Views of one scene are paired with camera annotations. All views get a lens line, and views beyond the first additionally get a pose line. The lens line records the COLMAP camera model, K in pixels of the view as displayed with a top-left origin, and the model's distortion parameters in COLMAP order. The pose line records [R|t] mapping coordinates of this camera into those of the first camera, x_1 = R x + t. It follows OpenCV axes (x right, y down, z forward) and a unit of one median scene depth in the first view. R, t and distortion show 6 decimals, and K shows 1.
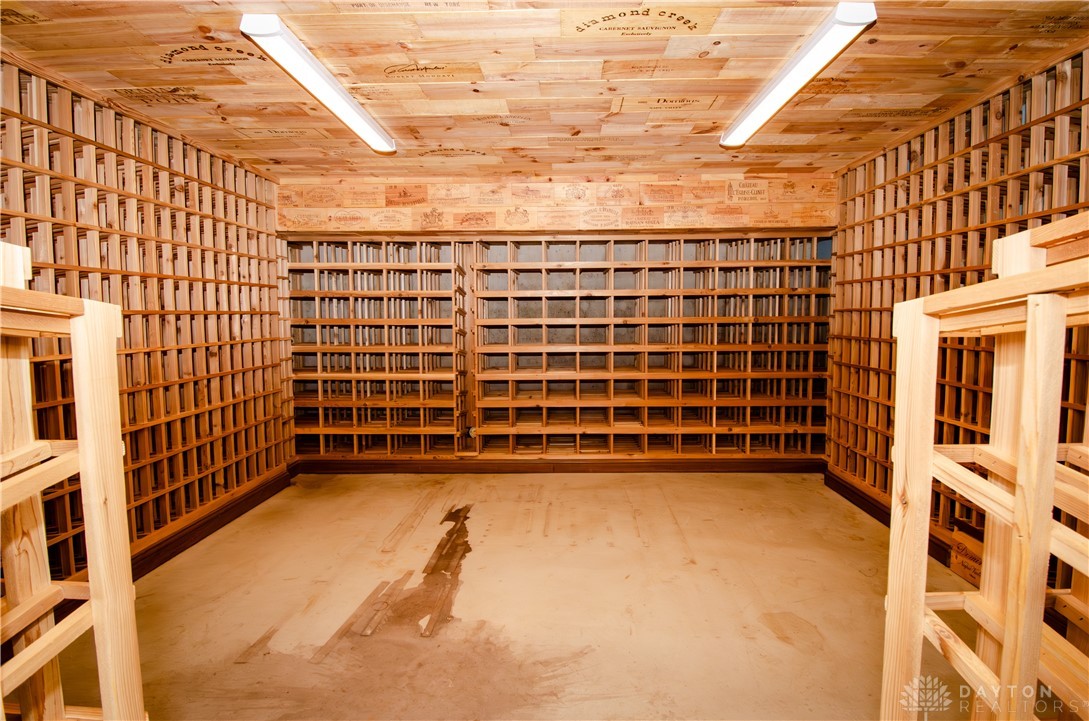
lens RADIAL K [[486.4, 0, 545.8], [0, 486.4, 350.0], [0, 0, 1]] dist [-0.010048, -0.006234]
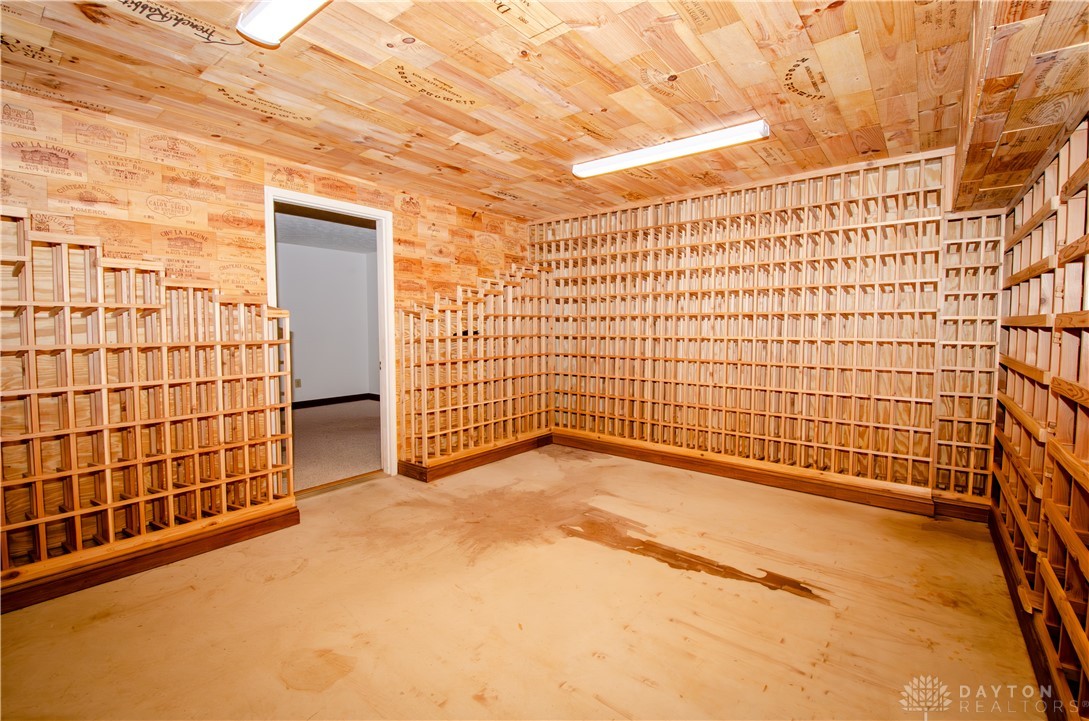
lens RADIAL K [[486.4, 0, 545.2], [0, 486.4, 351.7], [0, 0, 1]] dist [-0.010048, -0.006234]
pose [[-0.604583, 0.051455, -0.794879, 0.713789], [-0.052208, 0.993206, 0.104003, -0.063590], [0.794830, 0.104378, -0.597789, 1.383094]]
